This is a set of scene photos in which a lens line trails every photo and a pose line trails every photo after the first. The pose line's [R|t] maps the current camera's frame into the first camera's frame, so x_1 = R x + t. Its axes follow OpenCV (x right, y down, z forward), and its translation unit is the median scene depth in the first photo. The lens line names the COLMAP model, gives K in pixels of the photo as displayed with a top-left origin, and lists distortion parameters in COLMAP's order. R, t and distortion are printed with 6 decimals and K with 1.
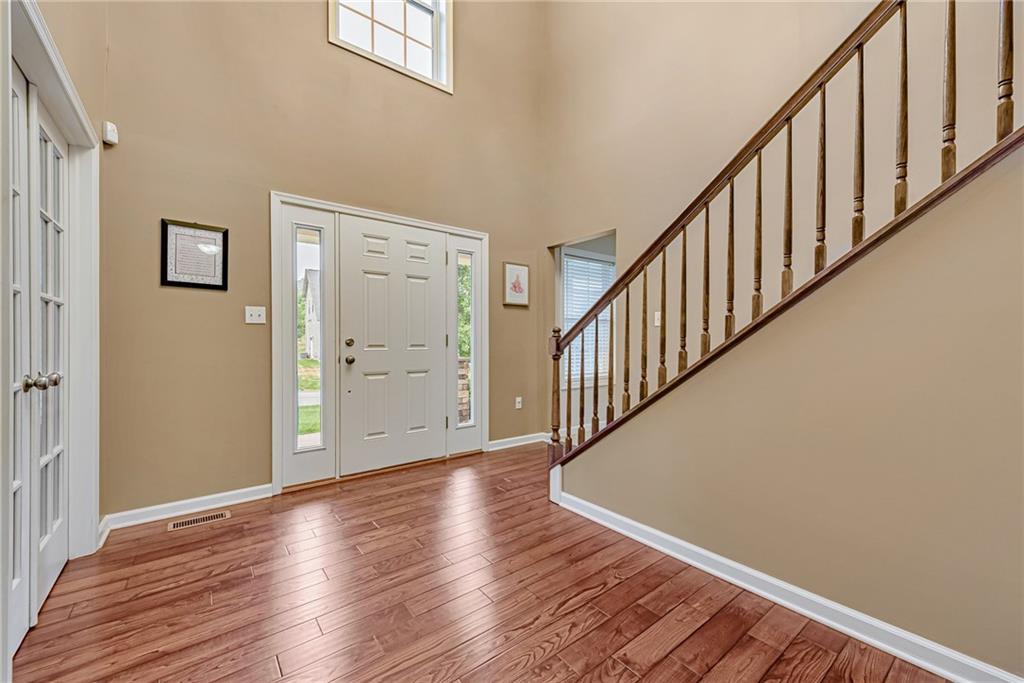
lens RADIAL K [[406.8, 0, 519.2], [0, 406.8, 339.8], [0, 0, 1]] dist [0.004469, -0.000449]
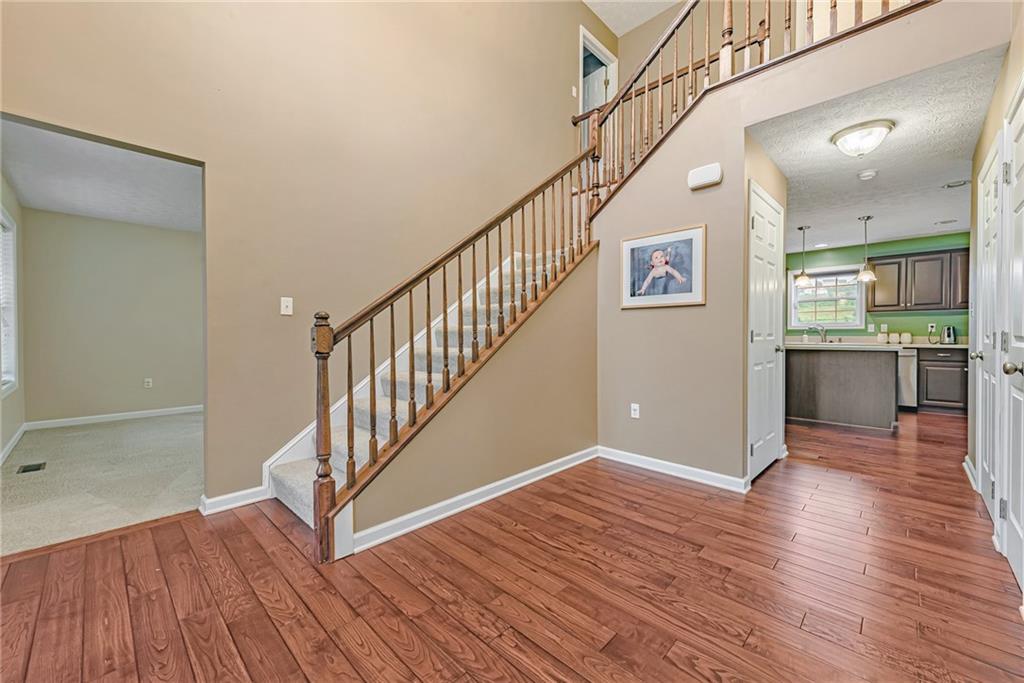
lens RADIAL K [[406.8, 0, 520.7], [0, 406.8, 339.3], [0, 0, 1]] dist [0.004469, -0.000449]
pose [[-0.132168, -0.017883, 0.991066, -0.849502], [0.003011, 0.999825, 0.018443, 0.004753], [-0.991223, 0.005421, -0.132091, 1.013035]]
